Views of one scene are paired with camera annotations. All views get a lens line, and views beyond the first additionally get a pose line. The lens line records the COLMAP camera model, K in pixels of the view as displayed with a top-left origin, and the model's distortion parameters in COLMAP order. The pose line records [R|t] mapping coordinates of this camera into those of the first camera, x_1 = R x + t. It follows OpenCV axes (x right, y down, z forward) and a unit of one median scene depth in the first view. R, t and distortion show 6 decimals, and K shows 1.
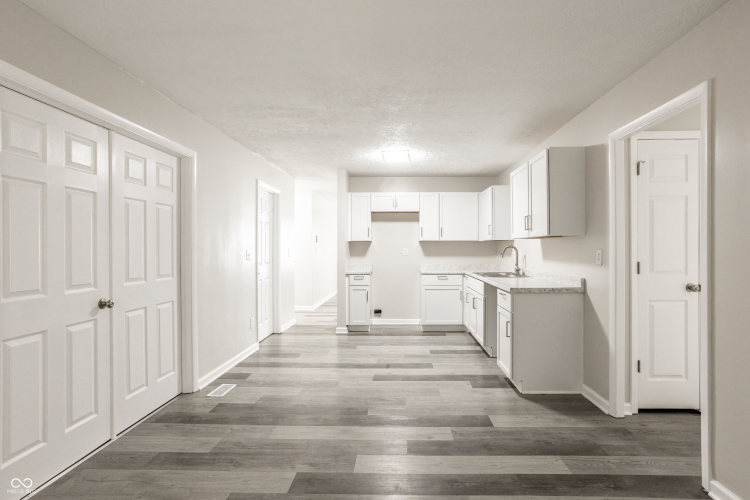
lens RADIAL K [[371.7, 0, 391.5], [0, 371.7, 249.5], [0, 0, 1]] dist [-0.066381, 0.041942]
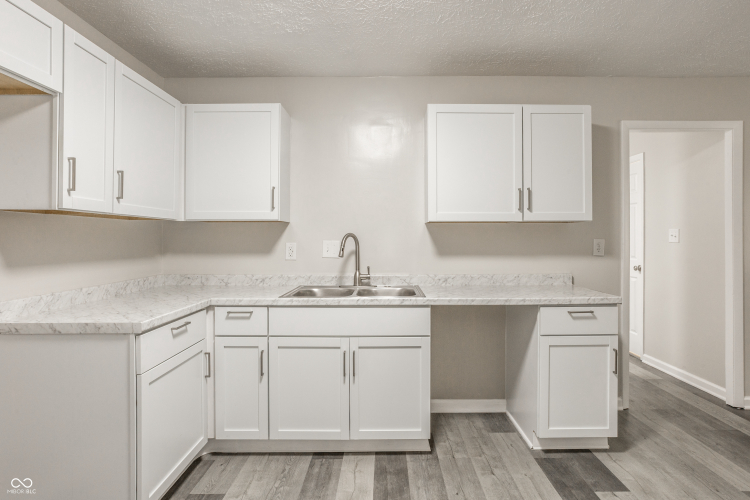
lens RADIAL K [[398.9, 0, 375.0], [0, 398.9, 224.9], [0, 0, 1]] dist [-0.056381, 0.033497]
pose [[-0.026897, 0.033830, 0.999066, -0.337630], [0.006380, 0.999413, -0.033669, -0.004133], [-0.999618, 0.005469, -0.027097, 1.295530]]
